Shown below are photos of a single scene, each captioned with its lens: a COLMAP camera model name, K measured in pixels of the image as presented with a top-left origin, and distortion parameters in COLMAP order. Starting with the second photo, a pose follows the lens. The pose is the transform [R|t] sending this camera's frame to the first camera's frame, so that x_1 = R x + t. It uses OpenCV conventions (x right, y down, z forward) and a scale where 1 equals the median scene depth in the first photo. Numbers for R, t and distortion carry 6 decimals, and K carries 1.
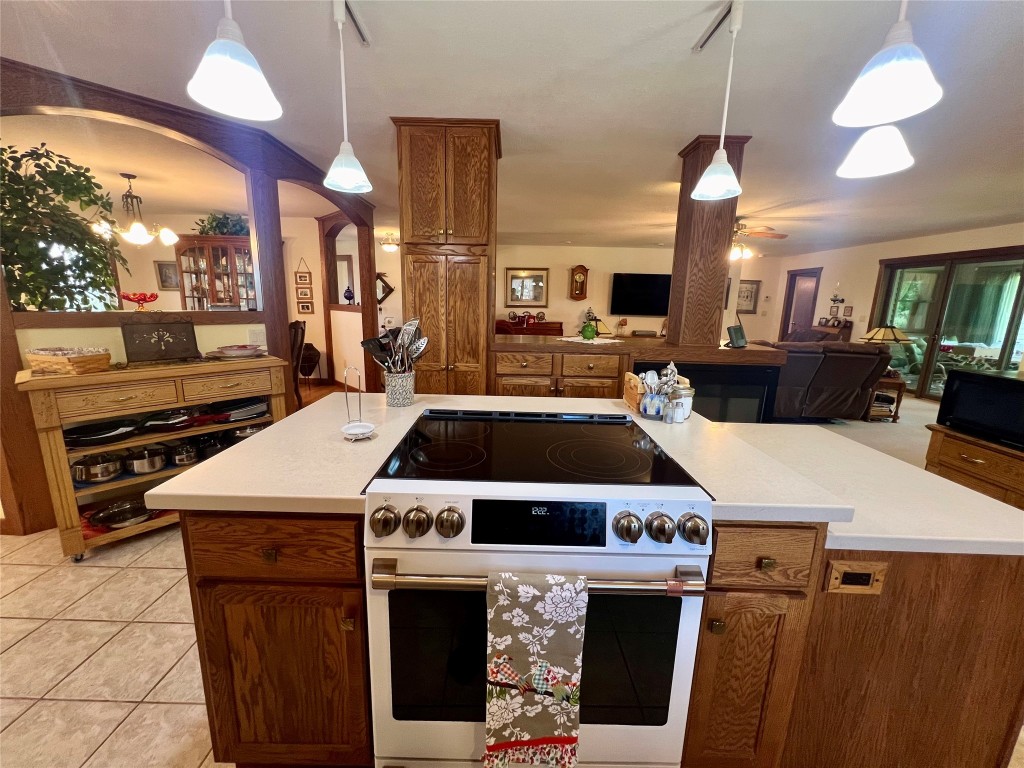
lens RADIAL K [[411.5, 0, 503.7], [0, 411.5, 382.5], [0, 0, 1]] dist [0.002329, 0.000277]
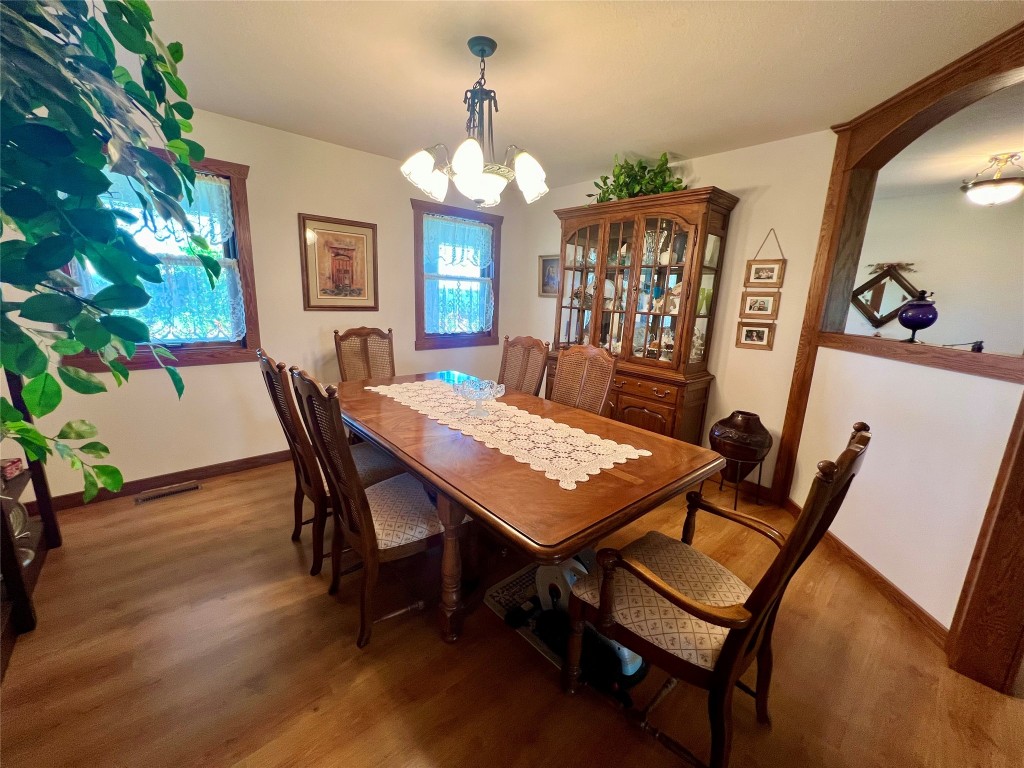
lens RADIAL K [[411.2, 0, 509.2], [0, 411.2, 381.7], [0, 0, 1]] dist [-0.001018, 0.000505]
pose [[0.675346, 0.159223, -0.720109, -0.339917], [-0.172402, 0.983447, 0.055764, -0.112739], [0.717067, 0.086489, 0.691617, 0.498553]]
